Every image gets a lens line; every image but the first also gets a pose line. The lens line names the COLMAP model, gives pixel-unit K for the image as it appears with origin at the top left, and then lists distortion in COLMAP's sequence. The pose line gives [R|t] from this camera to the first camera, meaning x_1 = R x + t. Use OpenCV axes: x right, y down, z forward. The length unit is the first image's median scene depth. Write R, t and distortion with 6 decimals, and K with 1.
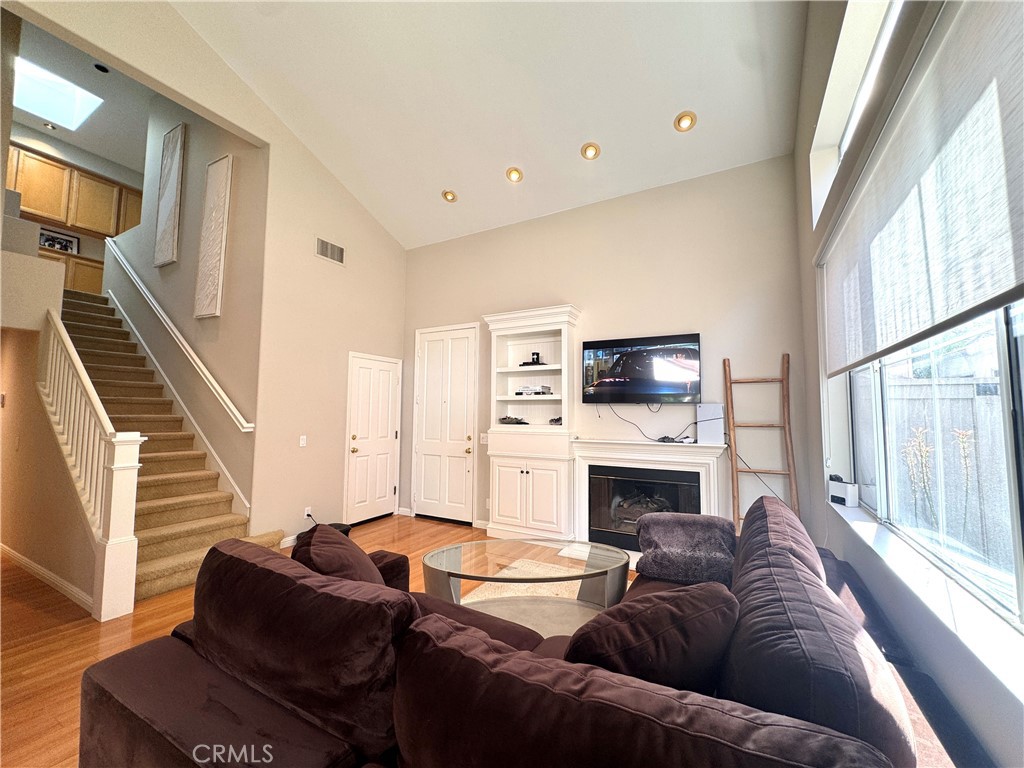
lens RADIAL K [[407.0, 0, 512.0], [0, 407.0, 384.0], [0, 0, 1]] dist [0.000571, 0.000112]
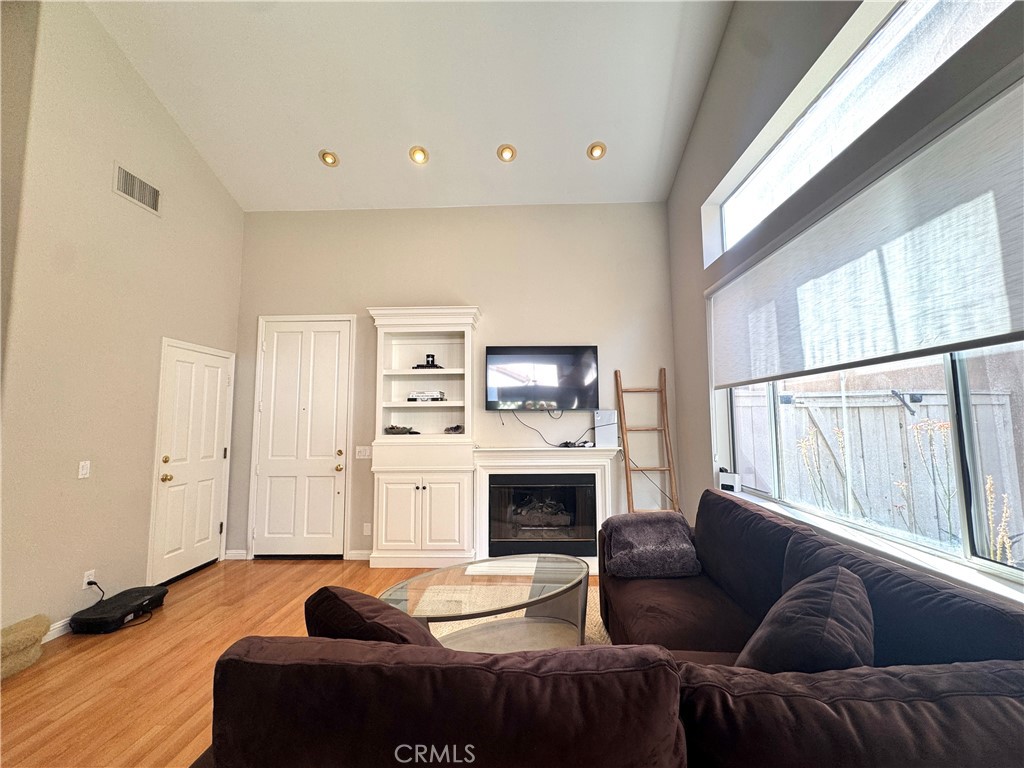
lens RADIAL K [[419.0, 0, 512.0], [0, 419.0, 384.0], [0, 0, 1]] dist [0.000234, -0.000019]
pose [[0.889465, 0.026306, 0.456245, -0.215149], [-0.018995, 0.999607, -0.020604, 0.004301], [-0.456607, 0.009661, 0.889616, 0.090271]]
